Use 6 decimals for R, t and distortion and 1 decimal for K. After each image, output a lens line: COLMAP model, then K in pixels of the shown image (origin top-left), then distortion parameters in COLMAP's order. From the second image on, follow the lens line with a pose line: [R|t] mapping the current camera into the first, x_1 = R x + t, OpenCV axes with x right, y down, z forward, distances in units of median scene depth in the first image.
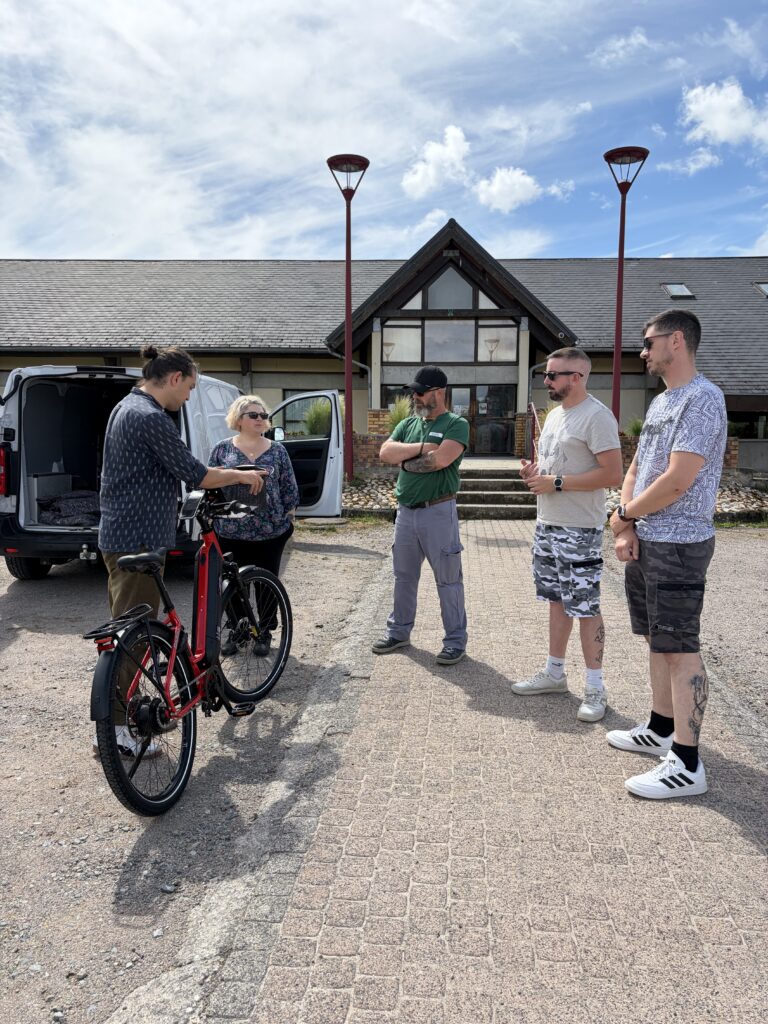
lens RADIAL K [[788.1, 0, 376.9], [0, 788.1, 509.0], [0, 0, 1]] dist [0.030703, -0.002841]
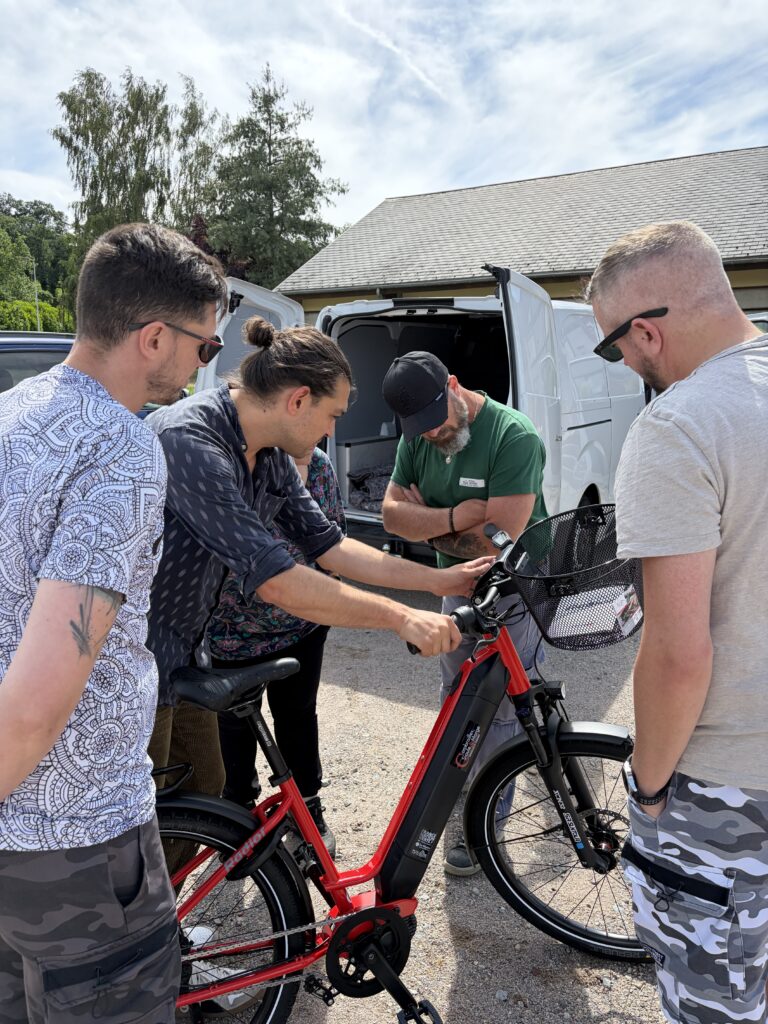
lens RADIAL K [[788.1, 0, 409.9], [0, 788.1, 519.8], [0, 0, 1]] dist [0.030703, -0.002841]
pose [[0.889097, 0.067228, -0.452755, -0.003814], [-0.020257, 0.993965, 0.107812, -0.015341], [0.457271, -0.086684, 0.885093, 0.092687]]
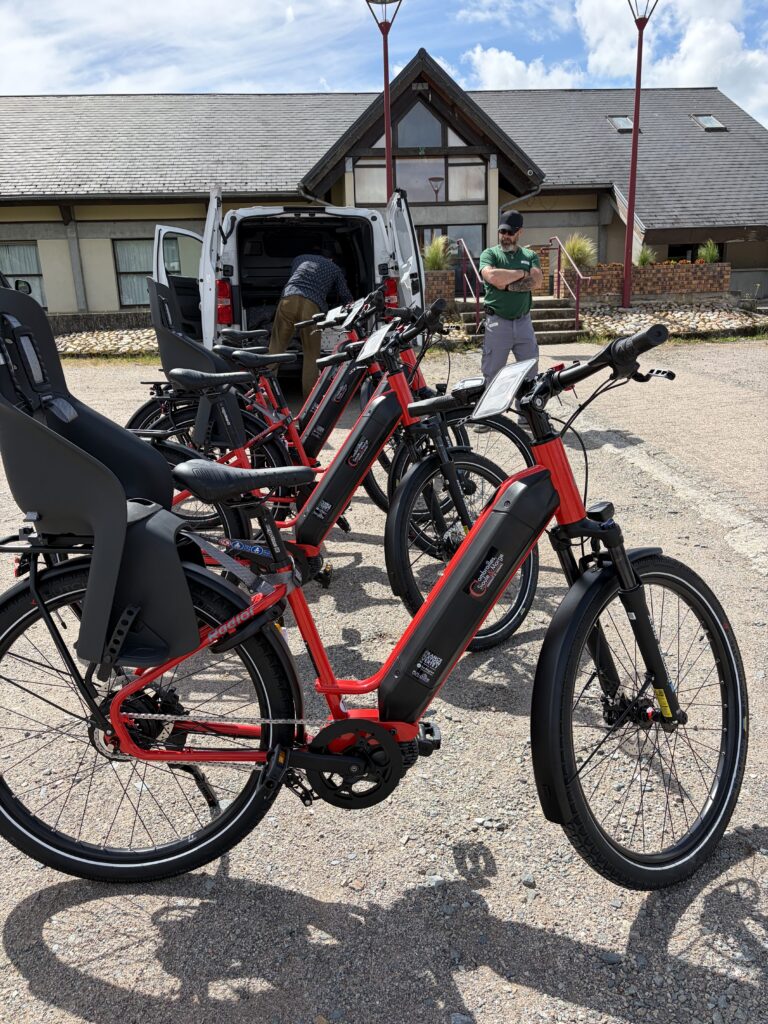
lens RADIAL K [[788.1, 0, 381.8], [0, 788.1, 510.3], [0, 0, 1]] dist [0.030703, -0.002841]
pose [[0.989344, -0.073021, 0.125962, -0.116376], [0.049061, 0.981742, 0.183782, 0.013423], [-0.137082, -0.175644, 0.974863, -0.060403]]
